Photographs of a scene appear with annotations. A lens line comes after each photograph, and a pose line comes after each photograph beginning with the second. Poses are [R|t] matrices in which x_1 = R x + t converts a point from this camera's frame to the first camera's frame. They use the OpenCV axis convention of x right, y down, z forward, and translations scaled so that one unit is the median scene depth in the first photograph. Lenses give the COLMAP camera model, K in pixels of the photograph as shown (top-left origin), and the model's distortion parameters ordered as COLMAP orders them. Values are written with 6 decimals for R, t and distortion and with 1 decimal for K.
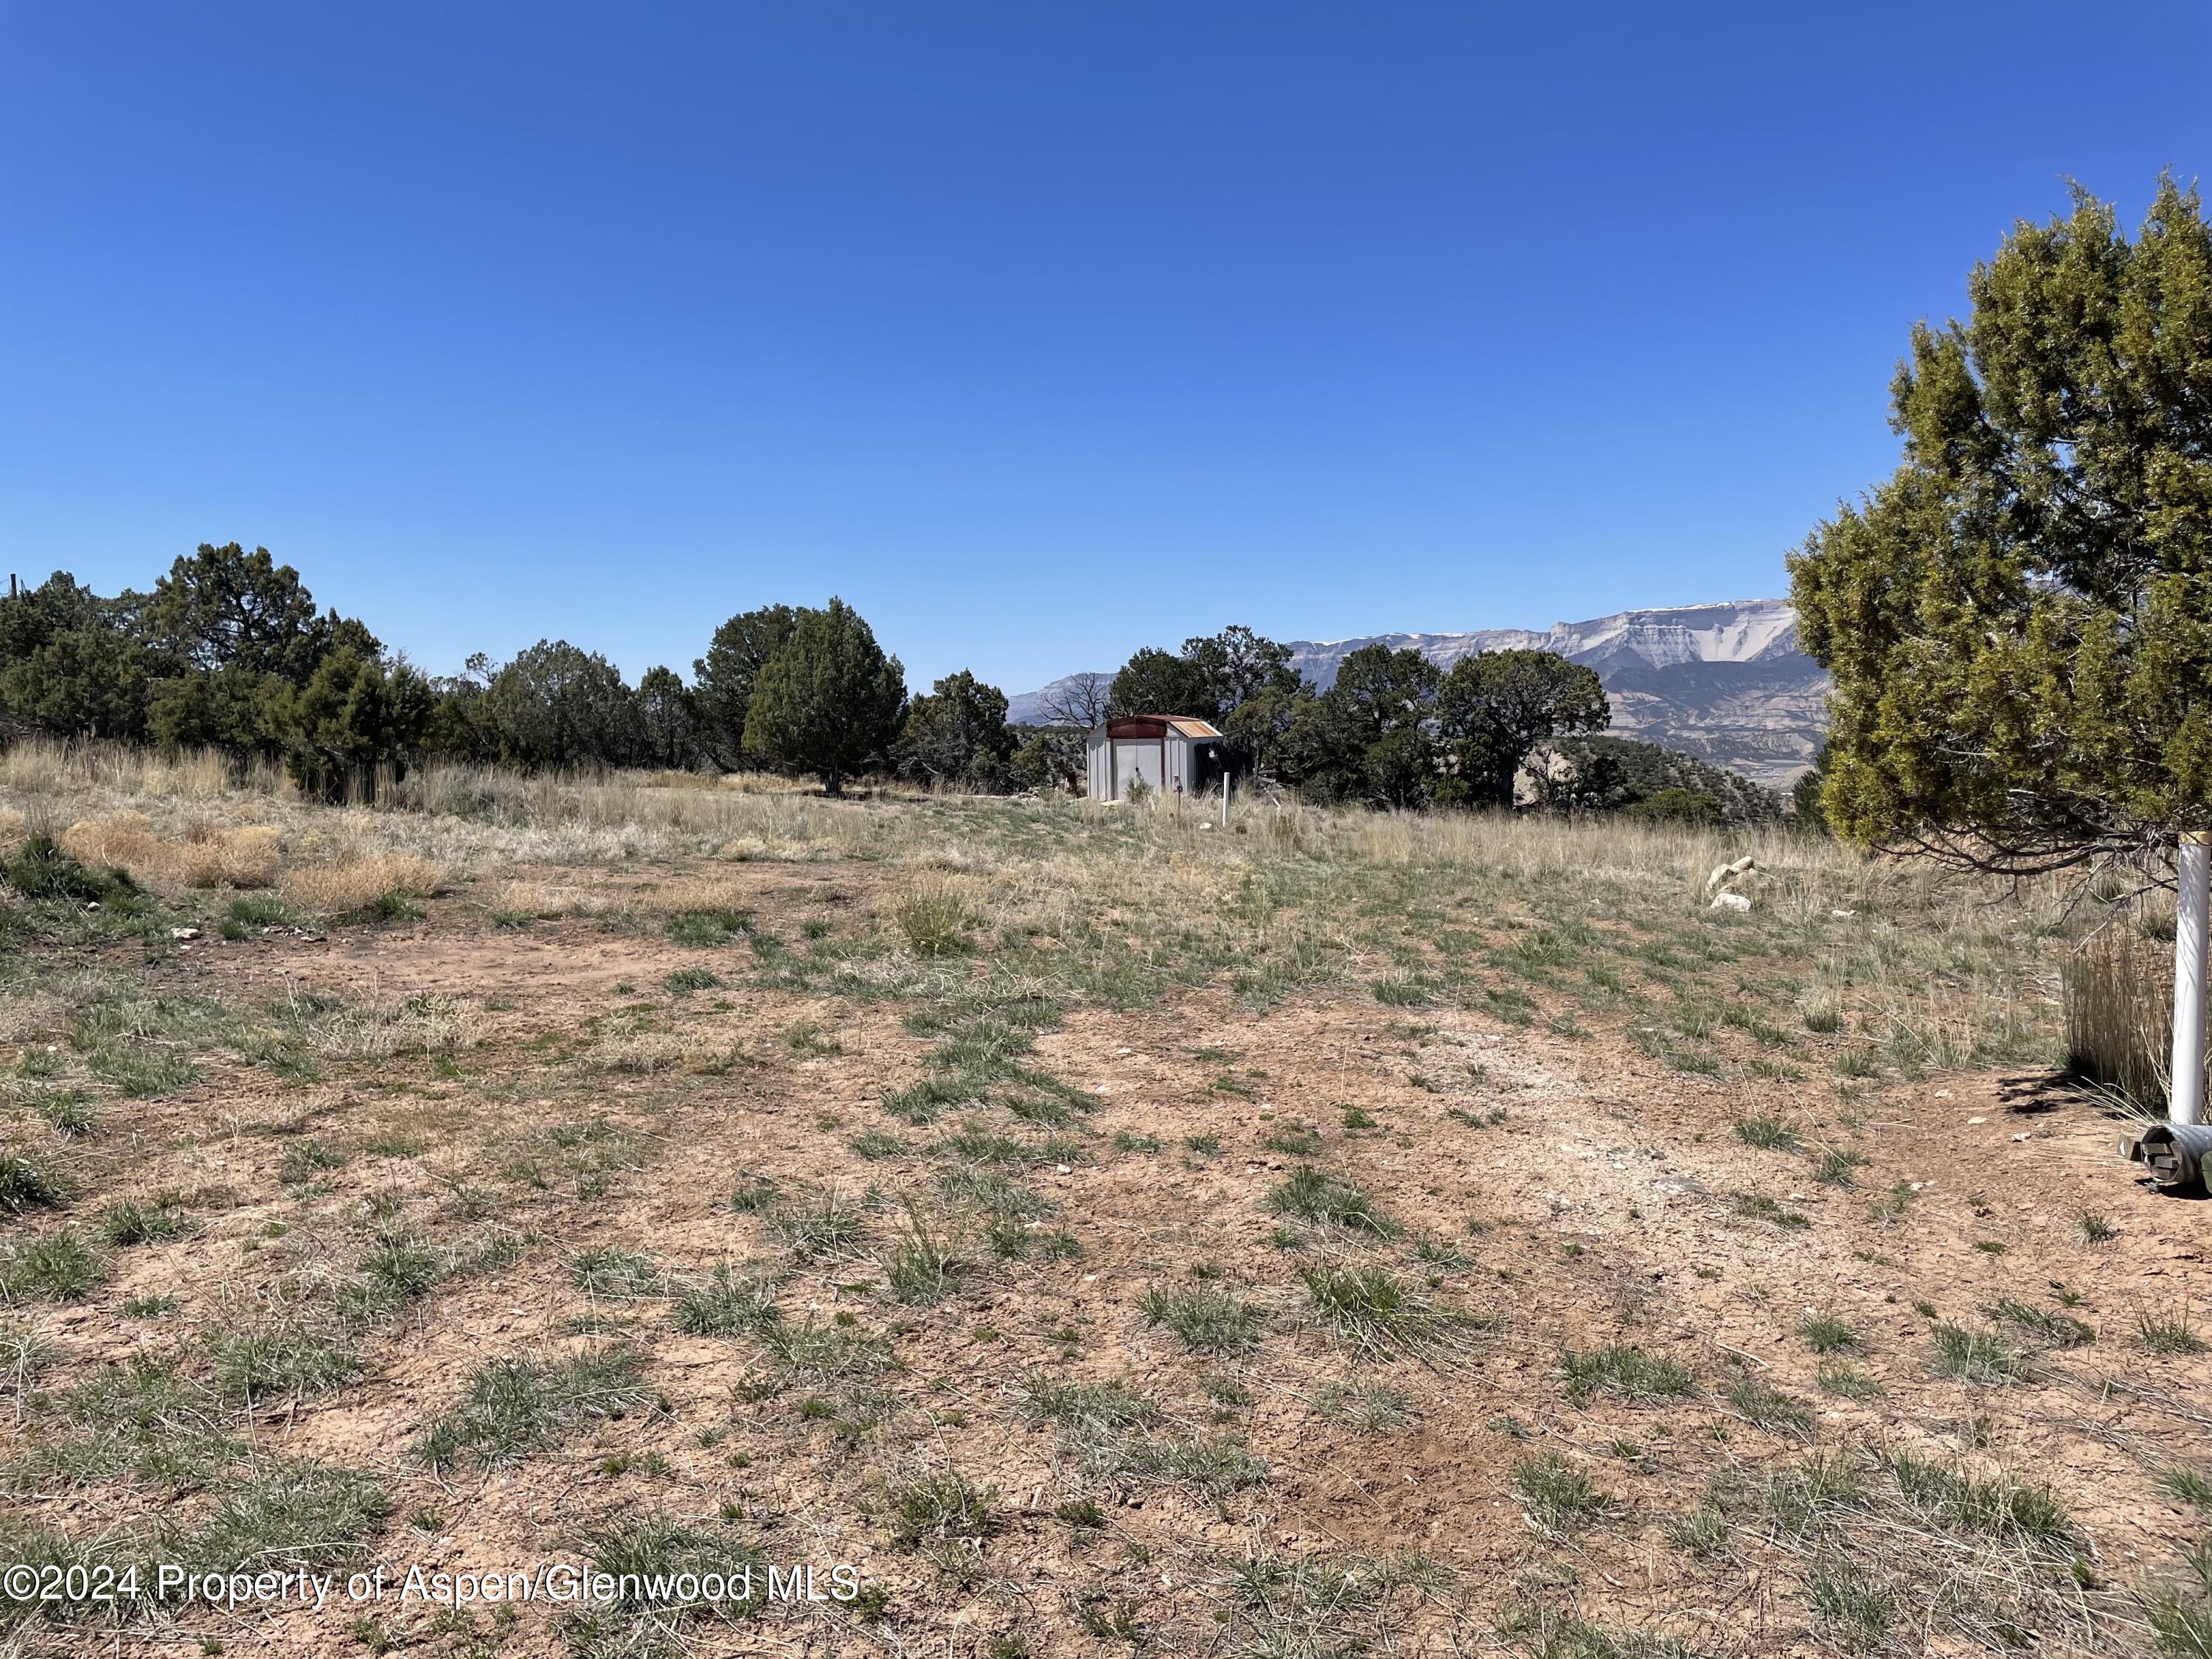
lens RADIAL K [[1681.1, 0, 1108.5], [0, 1681.1, 822.3], [0, 0, 1]] dist [0.005070, -0.007908]
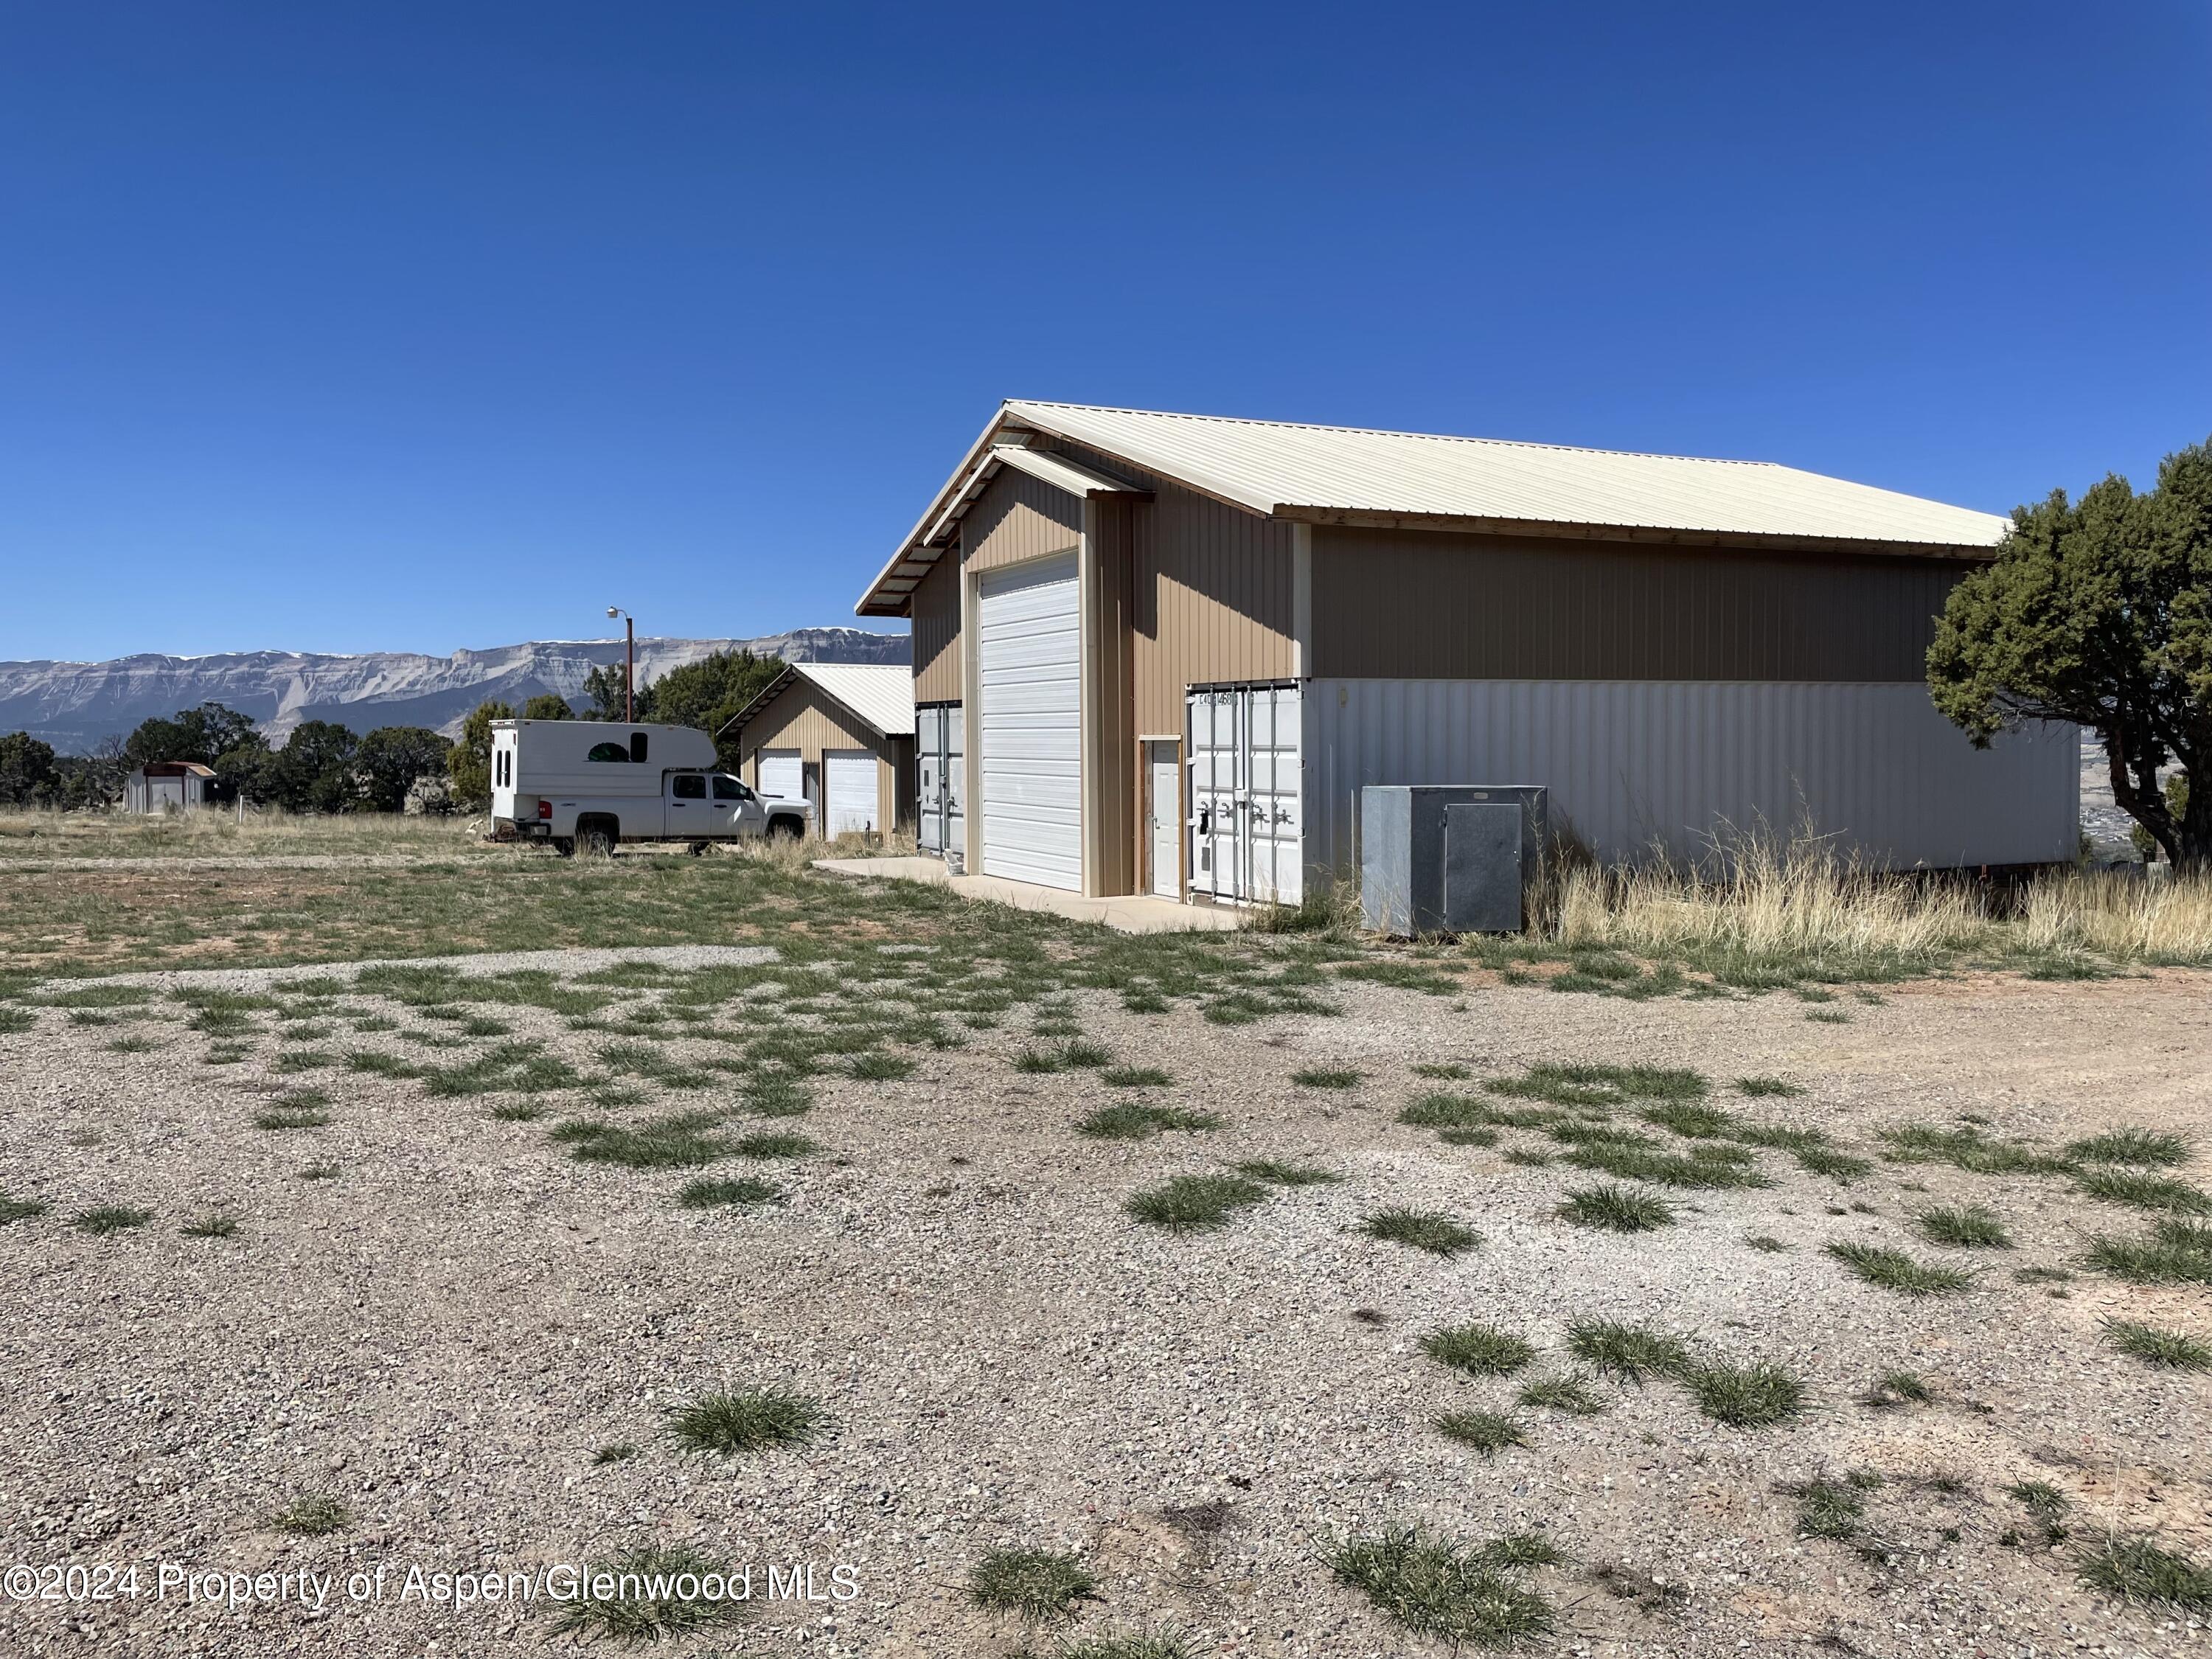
lens RADIAL K [[1681.1, 0, 1108.6], [0, 1681.1, 821.0], [0, 0, 1]] dist [0.005070, -0.007908]
pose [[0.809228, -0.013396, 0.587341, -0.187354], [0.025215, 0.999611, -0.011940, 0.034125], [-0.586953, 0.024472, 0.809251, -0.814859]]
